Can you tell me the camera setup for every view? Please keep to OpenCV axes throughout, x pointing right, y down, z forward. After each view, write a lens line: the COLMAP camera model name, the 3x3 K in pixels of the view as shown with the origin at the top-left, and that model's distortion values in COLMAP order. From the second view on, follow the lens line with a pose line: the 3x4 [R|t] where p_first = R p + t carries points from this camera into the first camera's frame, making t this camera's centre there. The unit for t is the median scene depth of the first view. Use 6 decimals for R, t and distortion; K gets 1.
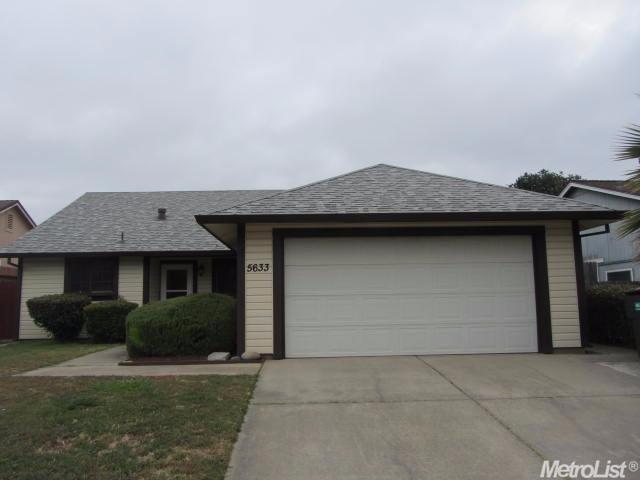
lens RADIAL K [[528.6, 0, 320.0], [0, 528.6, 240.0], [0, 0, 1]] dist [-0.015831, 0.010243]
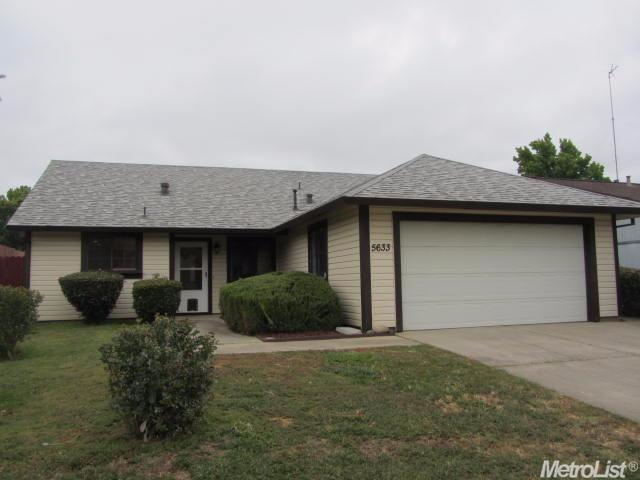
lens RADIAL K [[528.6, 0, 320.0], [0, 528.6, 240.0], [0, 0, 1]] dist [-0.015831, 0.010243]
pose [[0.959932, 0.022882, 0.279297, -0.520635], [-0.033145, 0.998936, 0.032077, 0.006644], [-0.278265, -0.040049, 0.959669, 0.008173]]
